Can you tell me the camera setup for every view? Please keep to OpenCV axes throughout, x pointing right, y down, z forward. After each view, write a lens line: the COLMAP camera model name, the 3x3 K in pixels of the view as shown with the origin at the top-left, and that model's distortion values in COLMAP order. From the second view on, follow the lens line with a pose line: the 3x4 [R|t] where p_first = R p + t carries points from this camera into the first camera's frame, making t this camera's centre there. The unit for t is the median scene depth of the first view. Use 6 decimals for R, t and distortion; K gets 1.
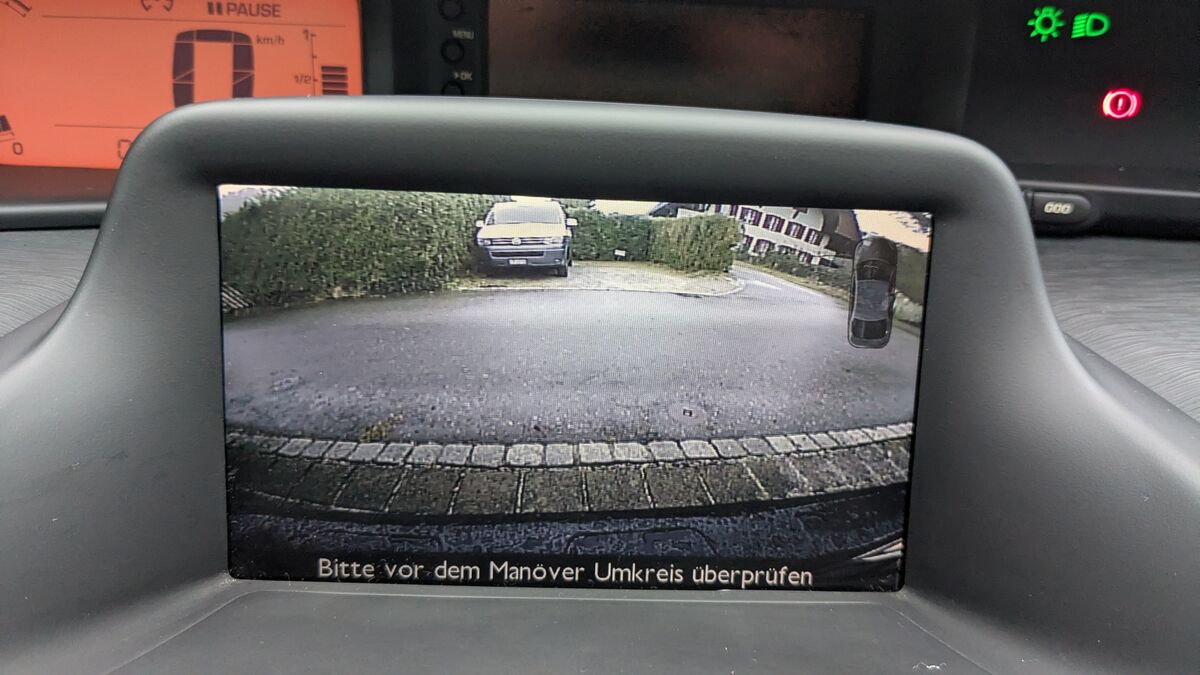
lens RADIAL K [[1274.9, 0, 603.3], [0, 1274.9, 333.0], [0, 0, 1]] dist [-0.050235, 0.000000]
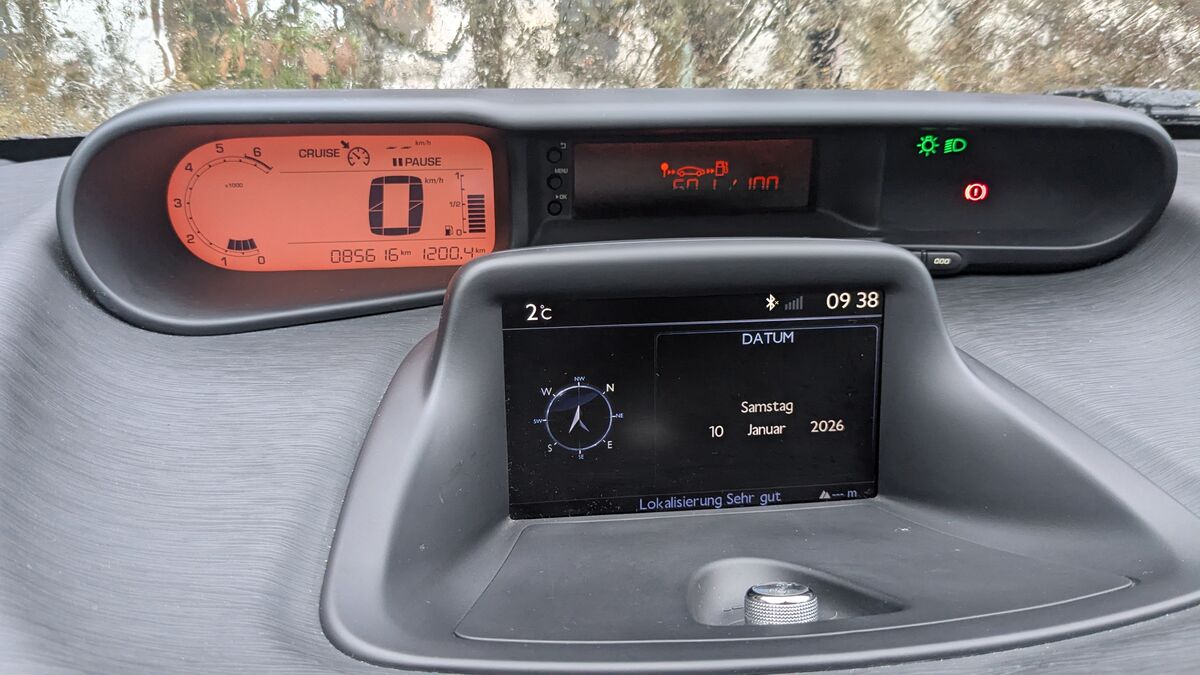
lens RADIAL K [[1274.9, 0, 598.0], [0, 1274.9, 341.3], [0, 0, 1]] dist [-0.050235, 0.000000]
pose [[0.992995, -0.068912, 0.095976, -0.235338], [0.066729, 0.997438, 0.025776, -0.067149], [-0.097506, -0.019191, 0.995050, -0.561652]]
